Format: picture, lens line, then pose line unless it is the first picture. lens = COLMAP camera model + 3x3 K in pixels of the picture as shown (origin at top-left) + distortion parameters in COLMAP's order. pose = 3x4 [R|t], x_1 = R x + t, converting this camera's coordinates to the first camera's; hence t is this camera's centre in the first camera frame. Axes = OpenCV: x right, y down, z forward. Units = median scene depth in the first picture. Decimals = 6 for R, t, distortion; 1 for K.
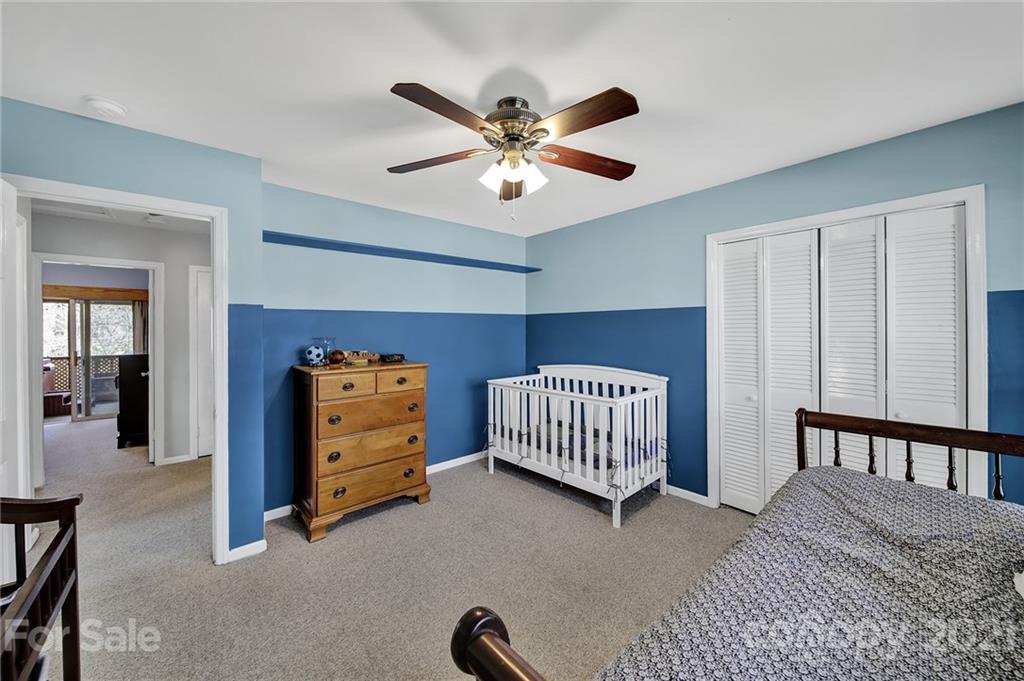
lens RADIAL K [[367.2, 0, 513.6], [0, 367.2, 331.5], [0, 0, 1]] dist [-0.000305, -0.000022]
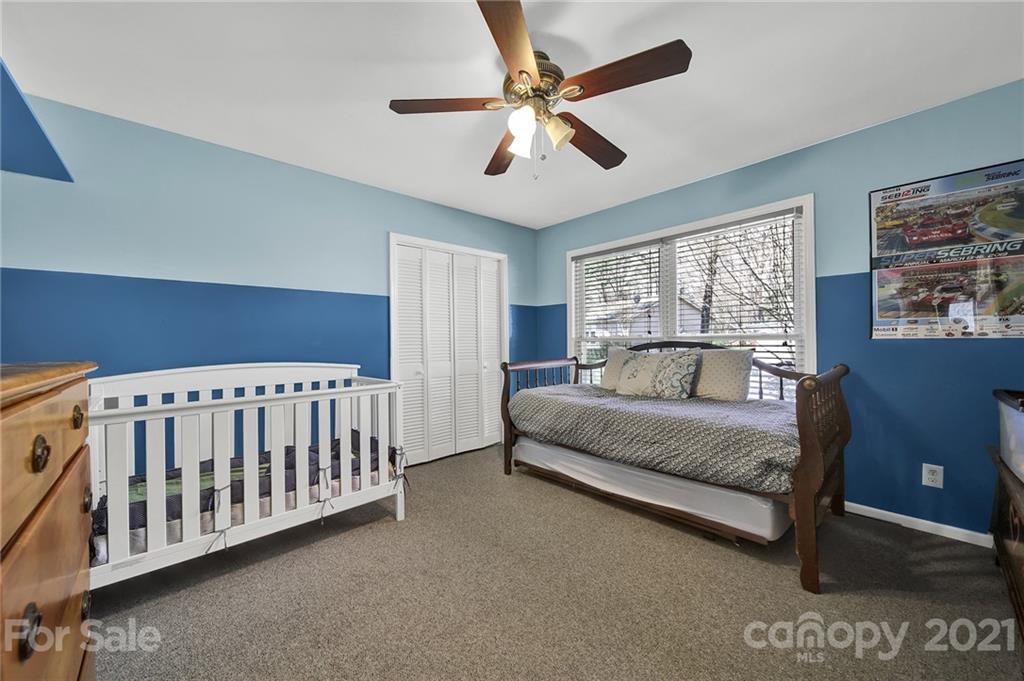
lens RADIAL K [[367.5, 0, 509.3], [0, 367.5, 341.9], [0, 0, 1]] dist [0.000202, -0.000022]
pose [[0.000809, -0.002103, 0.999997, -0.628331], [0.015124, 0.999883, 0.002090, 0.078502], [-0.999885, 0.015122, 0.000840, 0.683773]]
